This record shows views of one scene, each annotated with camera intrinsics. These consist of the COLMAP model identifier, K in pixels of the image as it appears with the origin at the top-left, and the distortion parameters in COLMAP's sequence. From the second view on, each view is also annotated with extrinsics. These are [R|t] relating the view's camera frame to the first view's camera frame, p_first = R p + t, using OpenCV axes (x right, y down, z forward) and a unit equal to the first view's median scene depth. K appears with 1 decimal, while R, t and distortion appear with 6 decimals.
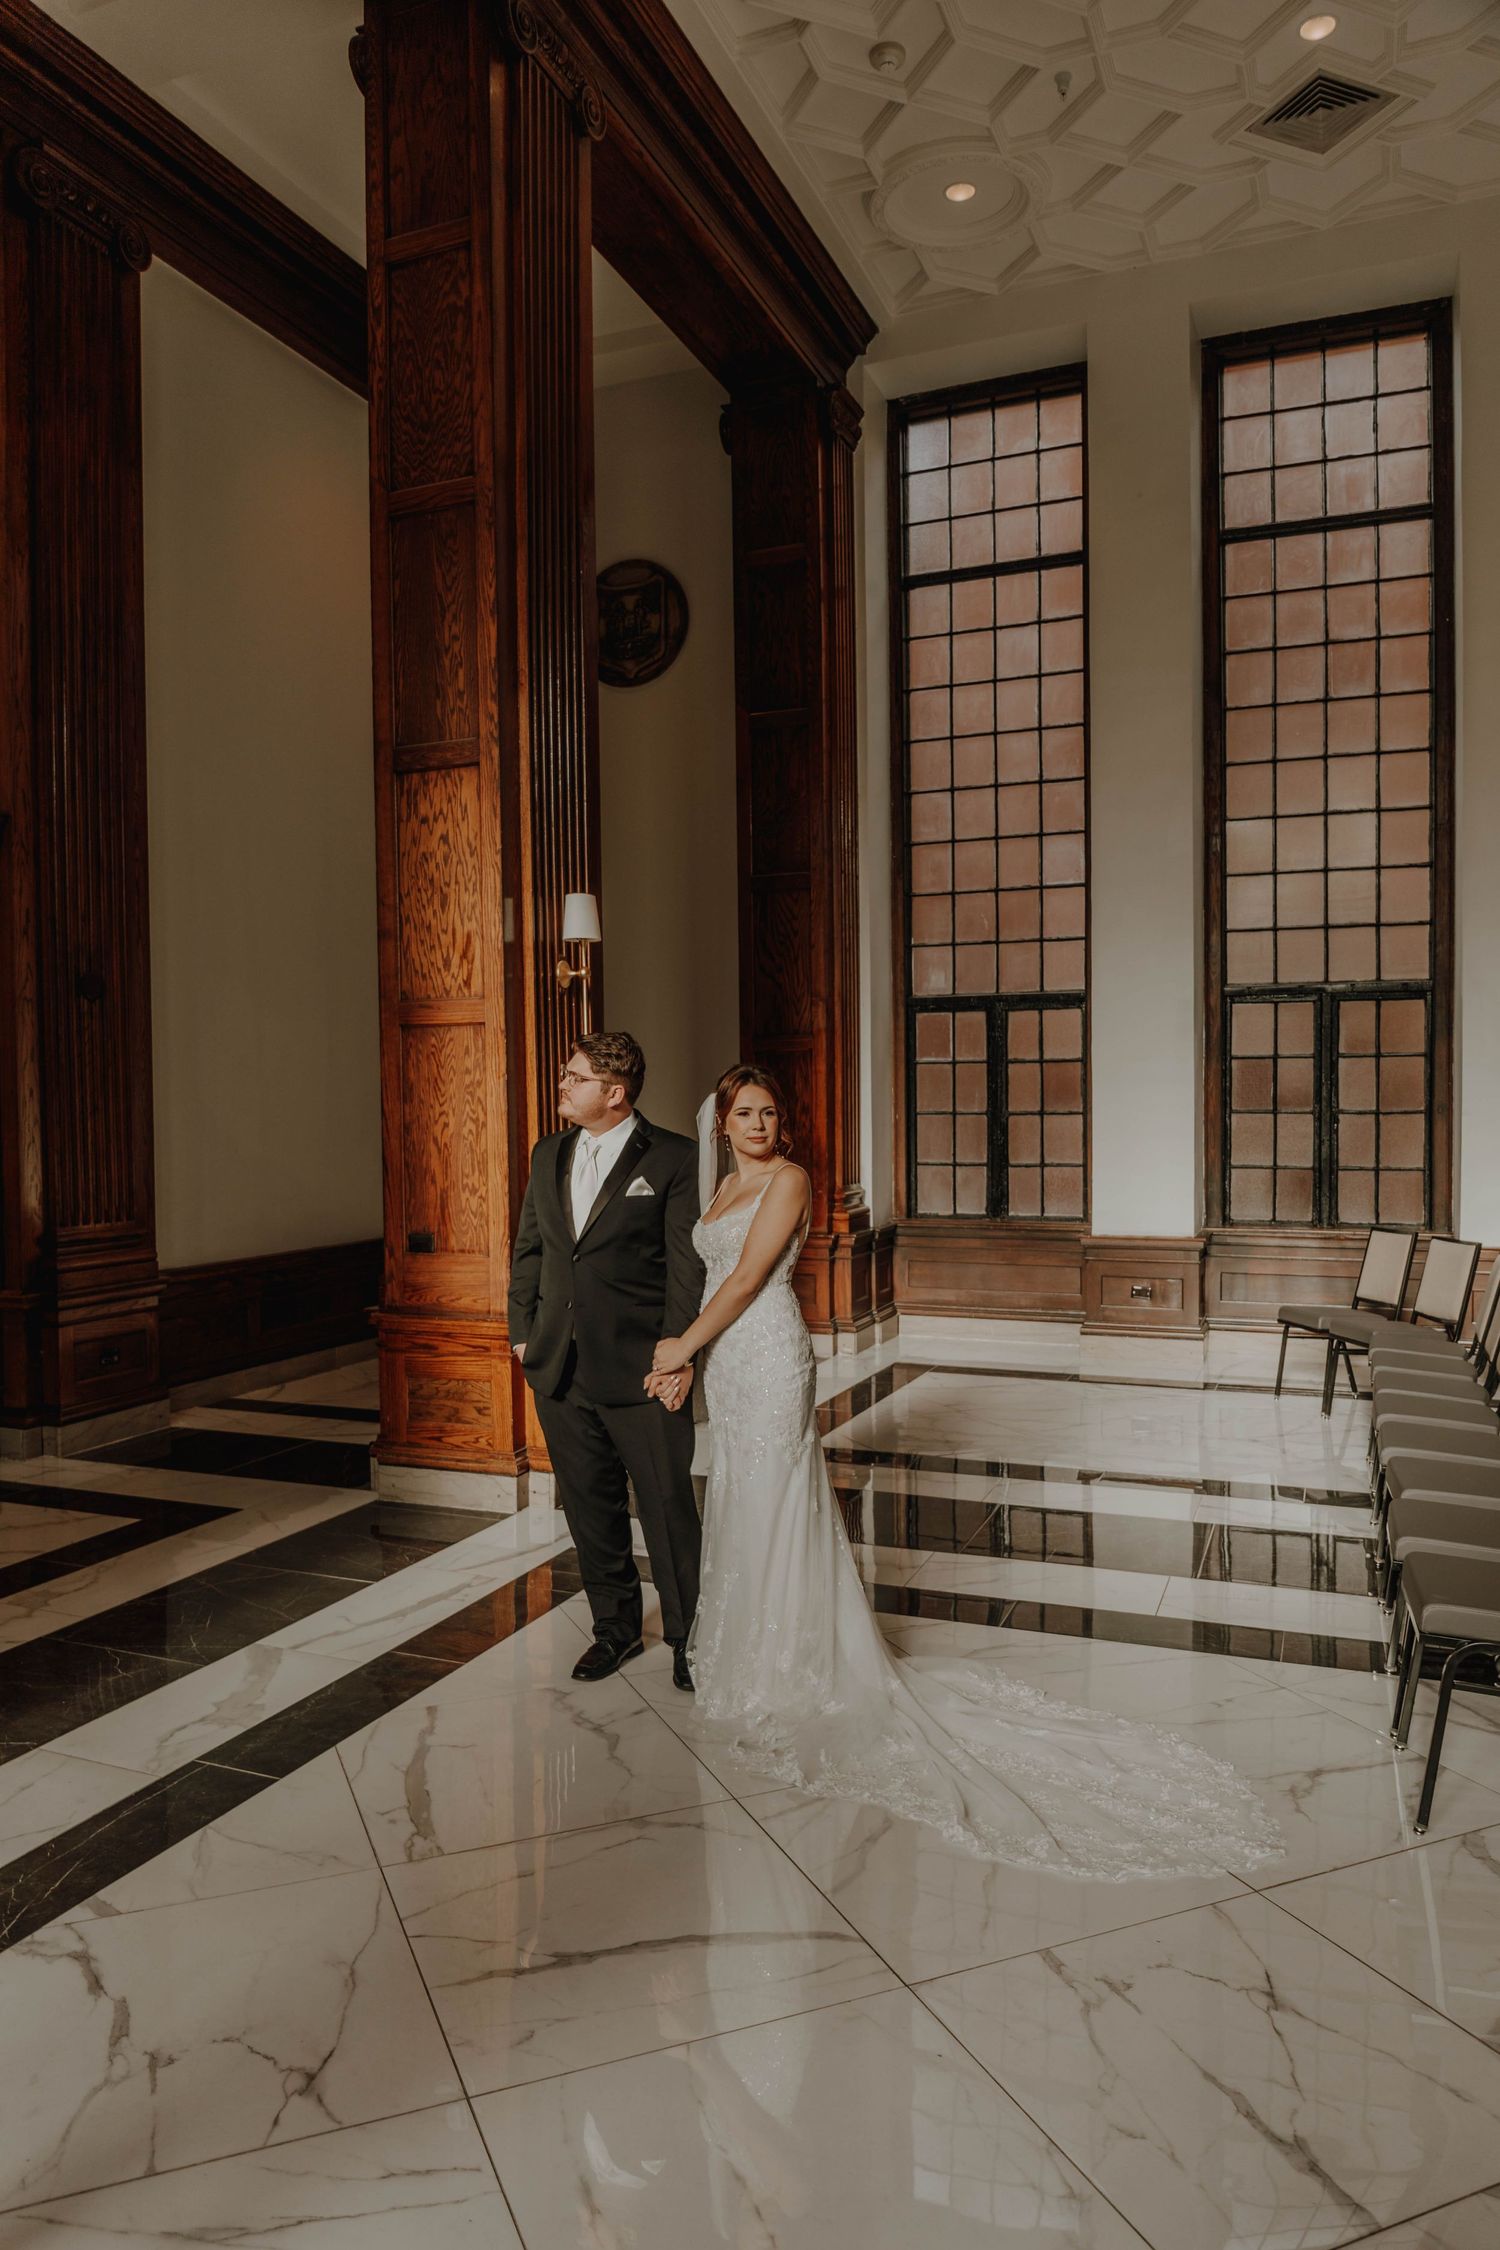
lens RADIAL K [[1528.0, 0, 735.0], [0, 1528.0, 1134.8], [0, 0, 1]] dist [-0.007392, -0.019979]
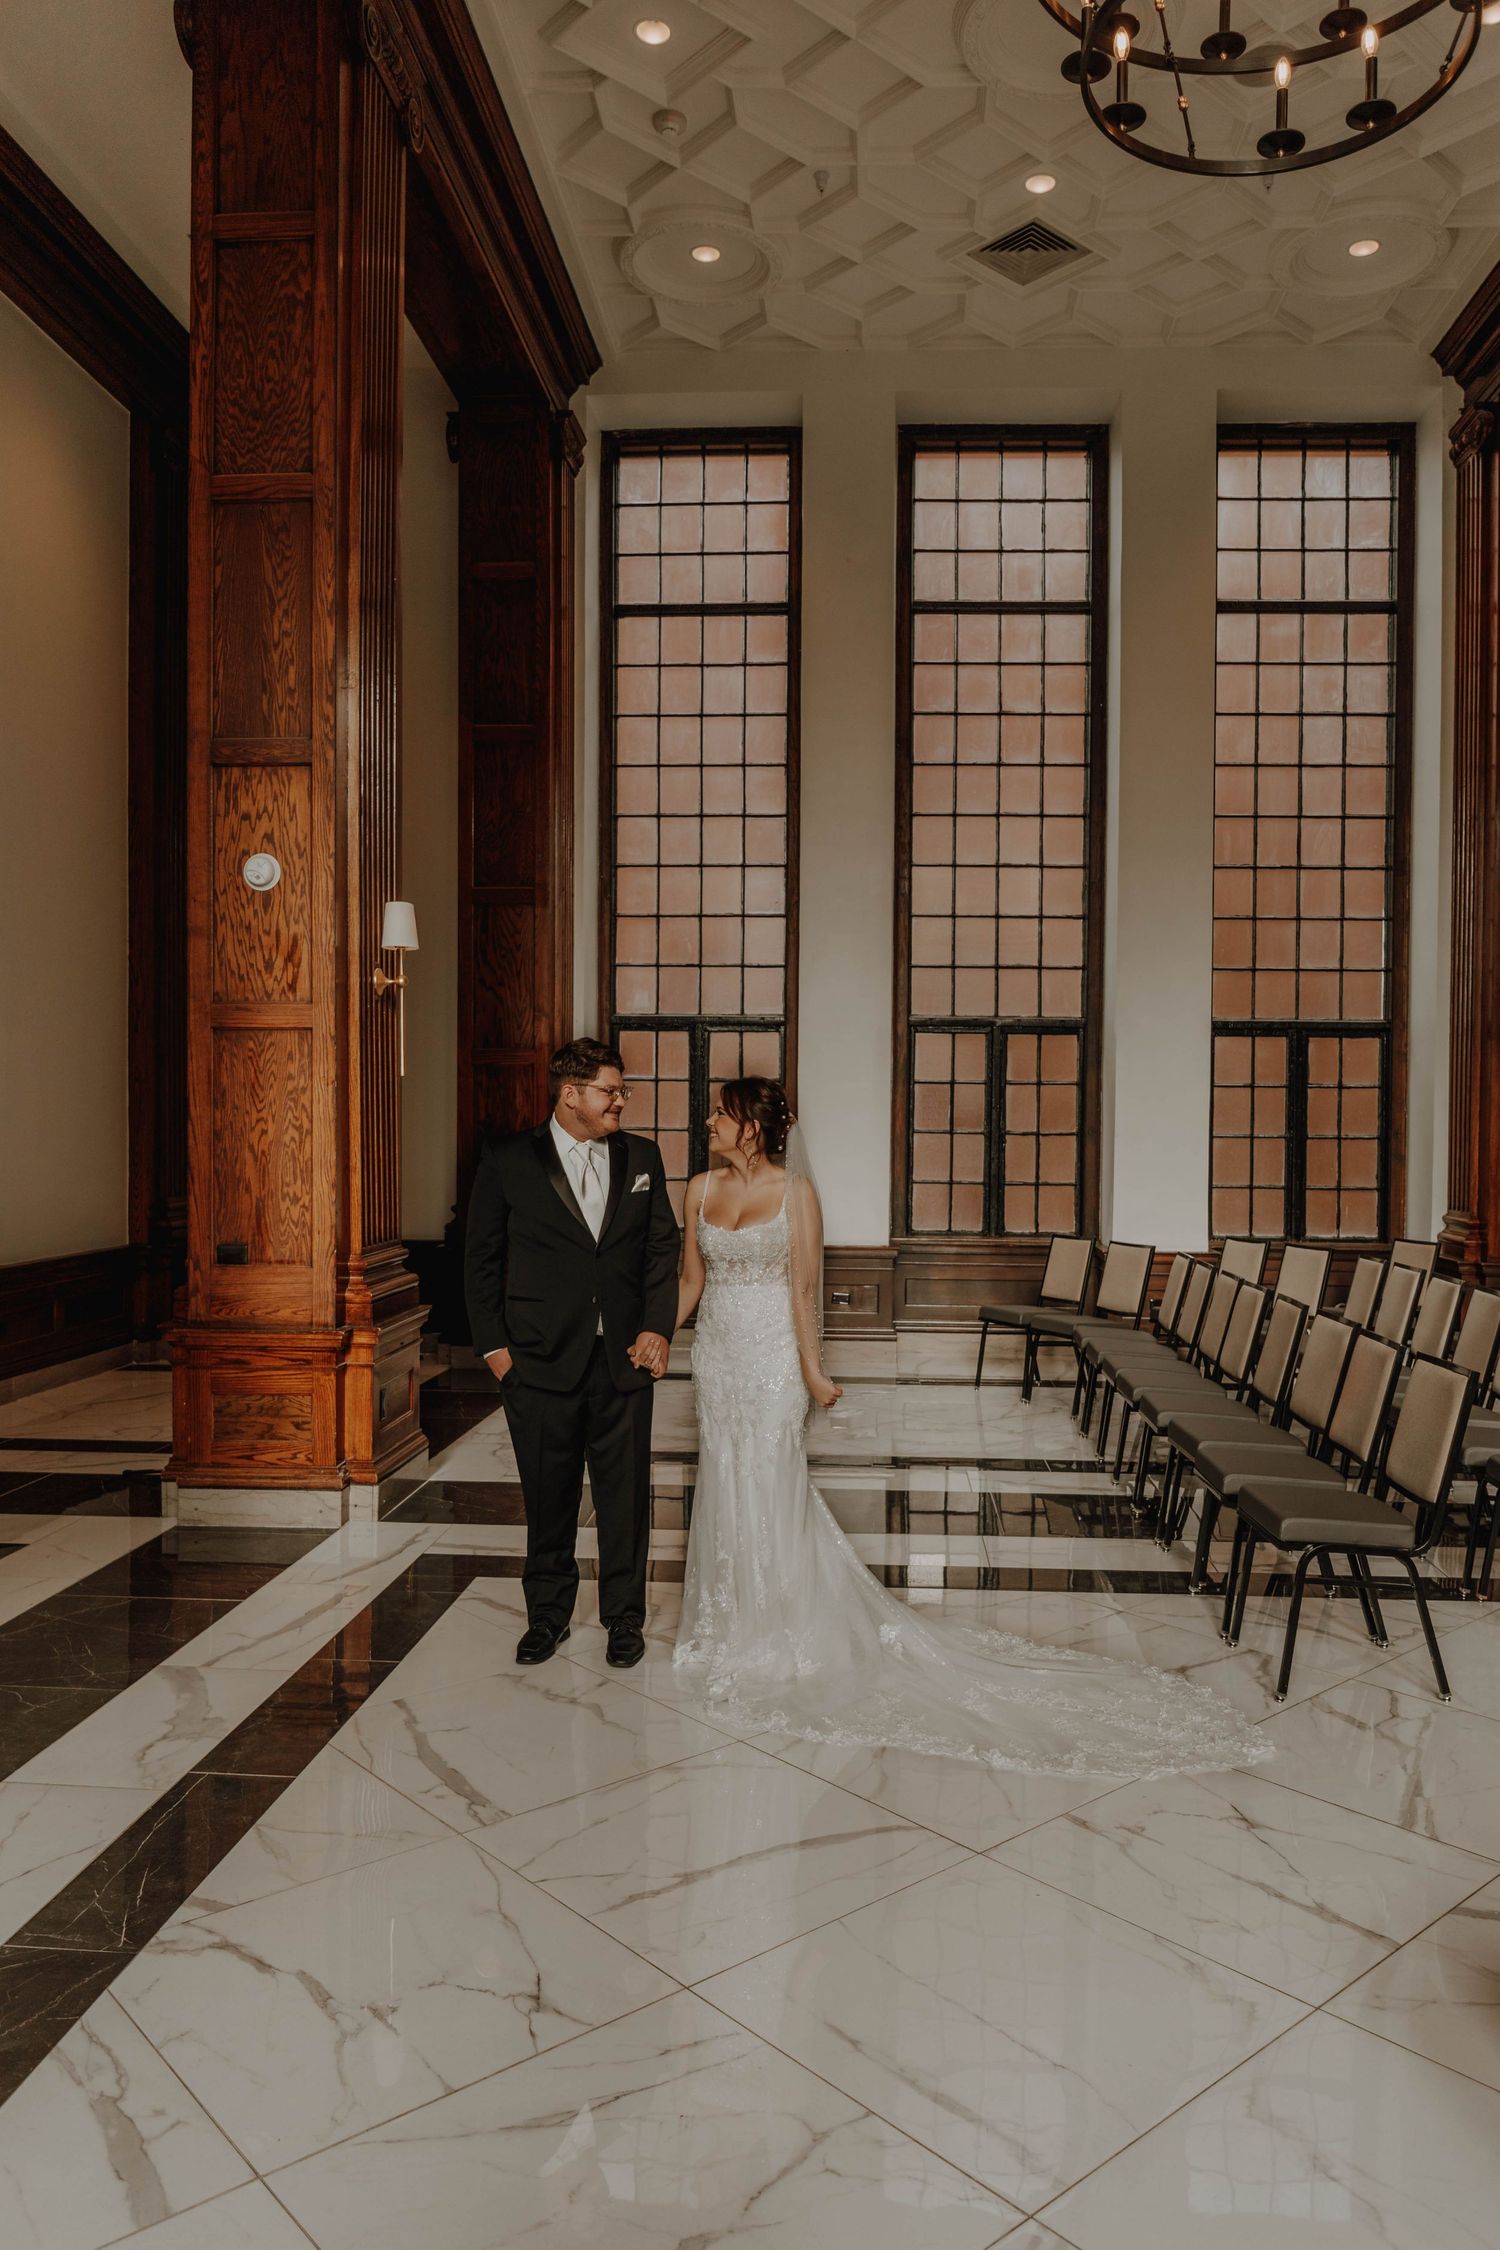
lens RADIAL K [[1575.4, 0, 804.8], [0, 1575.4, 1132.1], [0, 0, 1]] dist [-0.001619, -0.024748]
pose [[0.941548, 0.014060, 0.336586, -0.167734], [-0.009082, 0.999825, -0.016360, 0.005774], [-0.336757, 0.012347, 0.941511, -0.046759]]
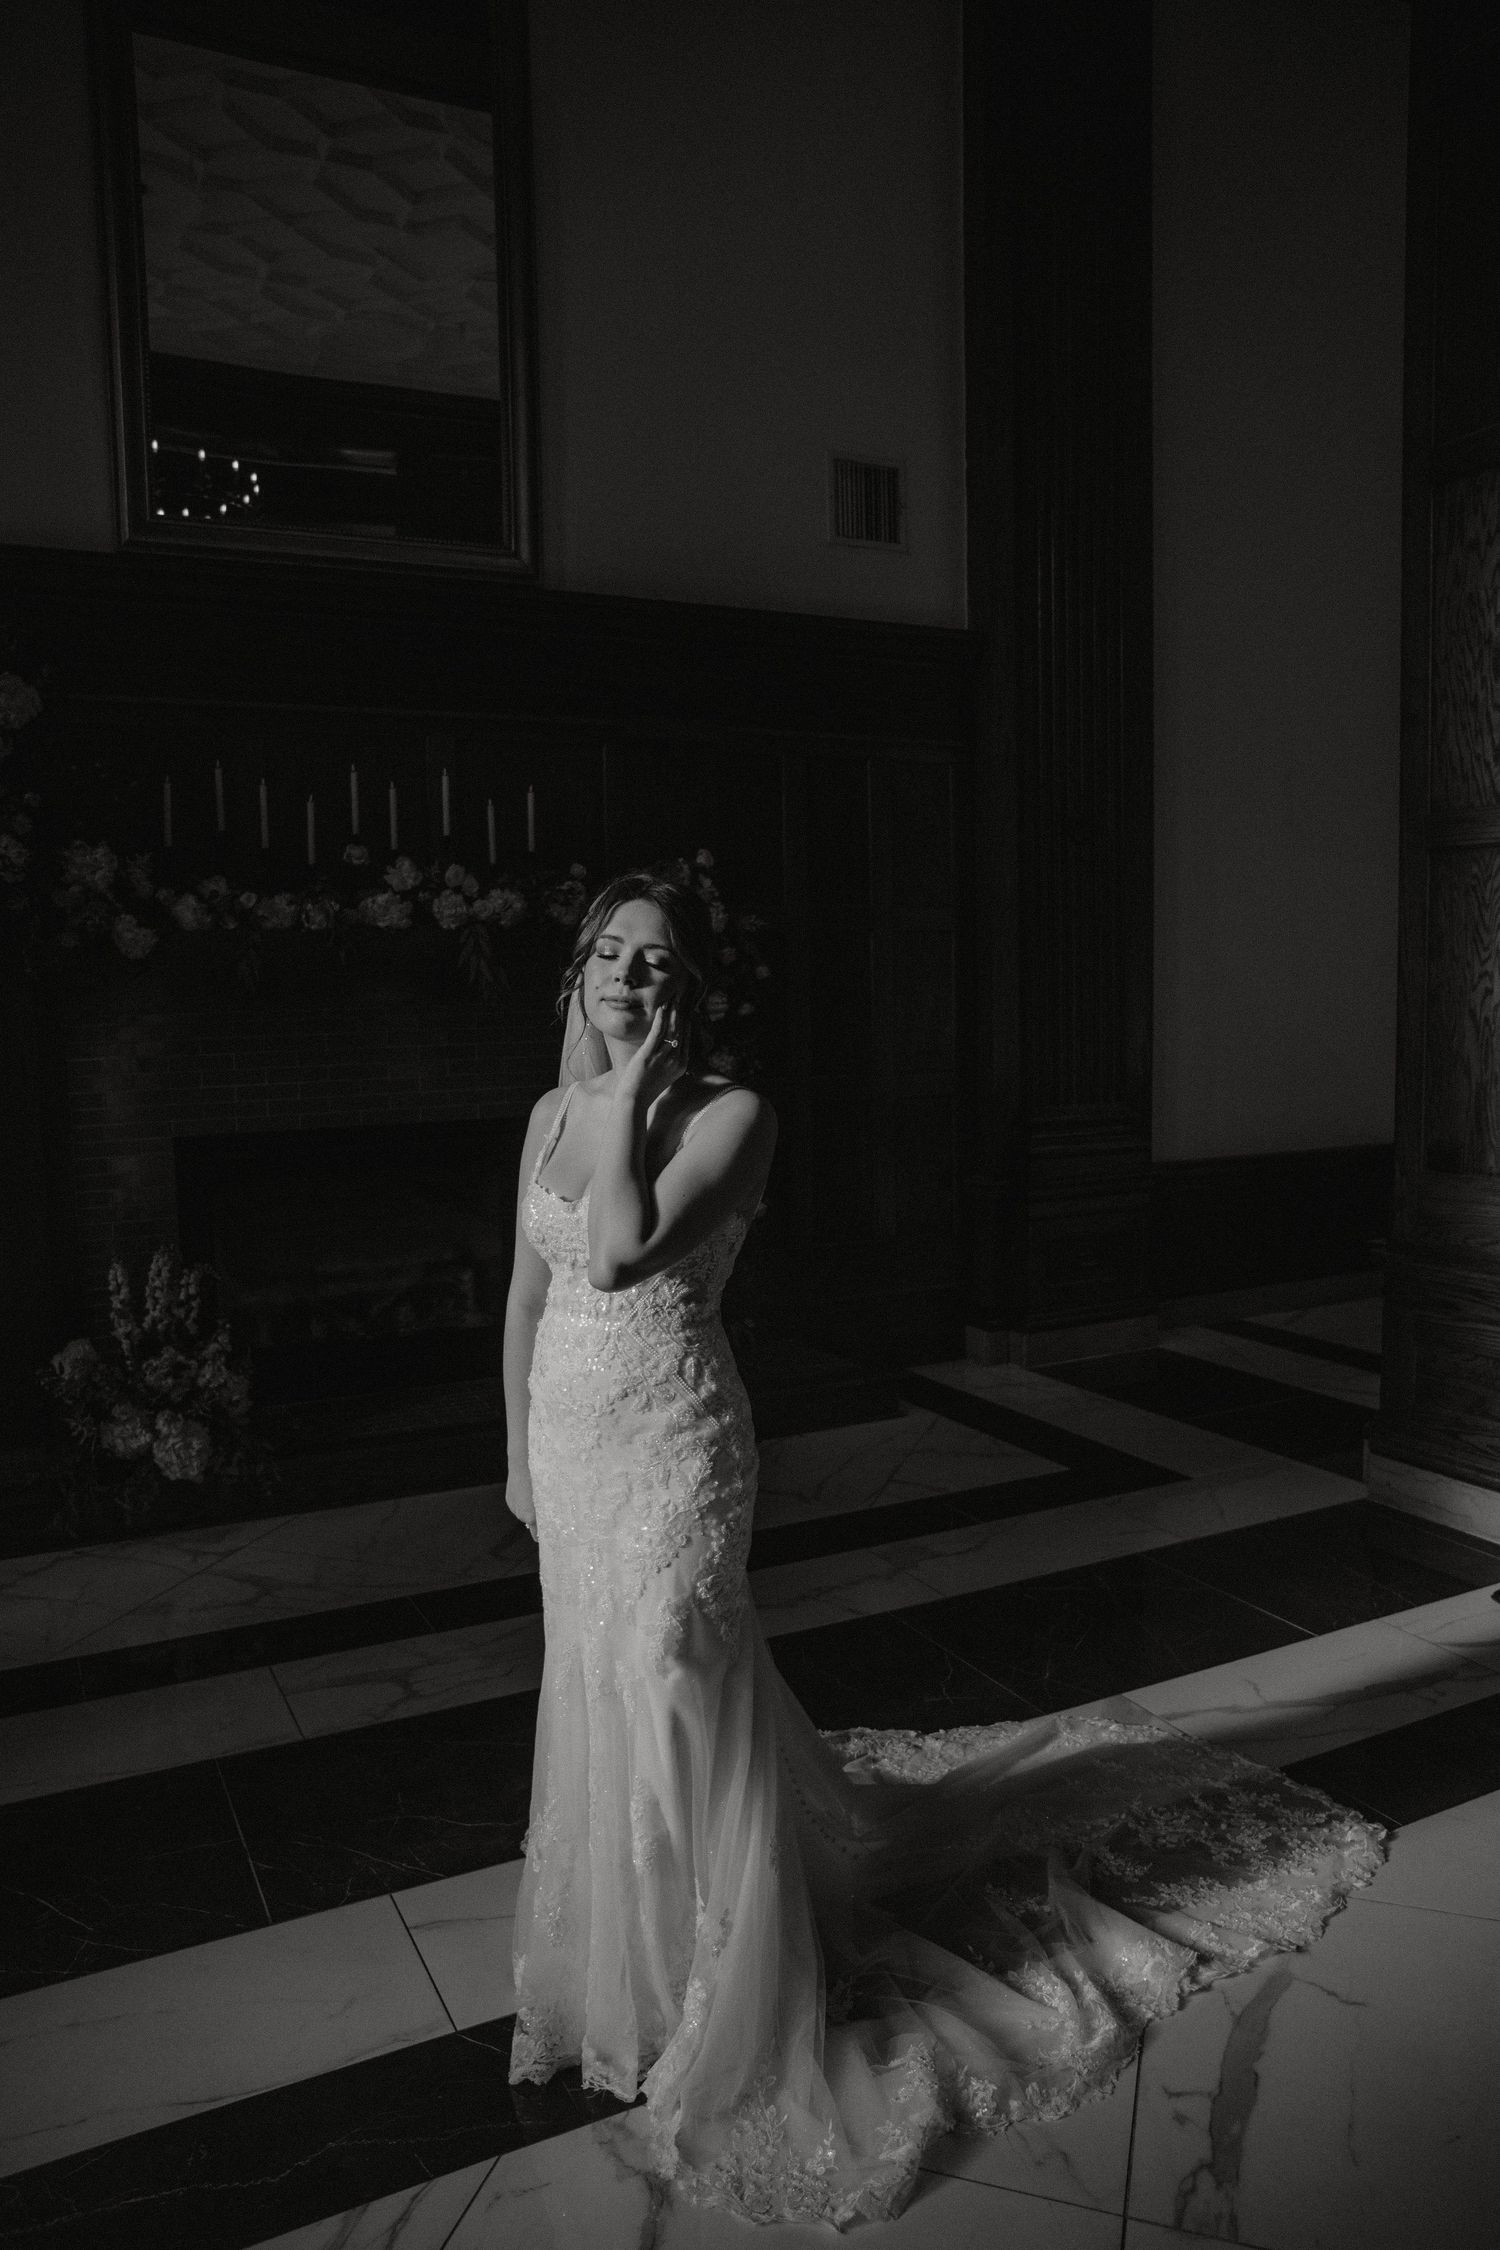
lens RADIAL K [[1587.5, 0, 693.7], [0, 1587.5, 1136.0], [0, 0, 1]] dist [-0.108970, 0.105477]
pose [[0.748576, 0.061535, -0.660187, 0.007504], [-0.005985, 0.996271, 0.086074, 0.000292], [0.663022, -0.060482, 0.746153, 0.194158]]
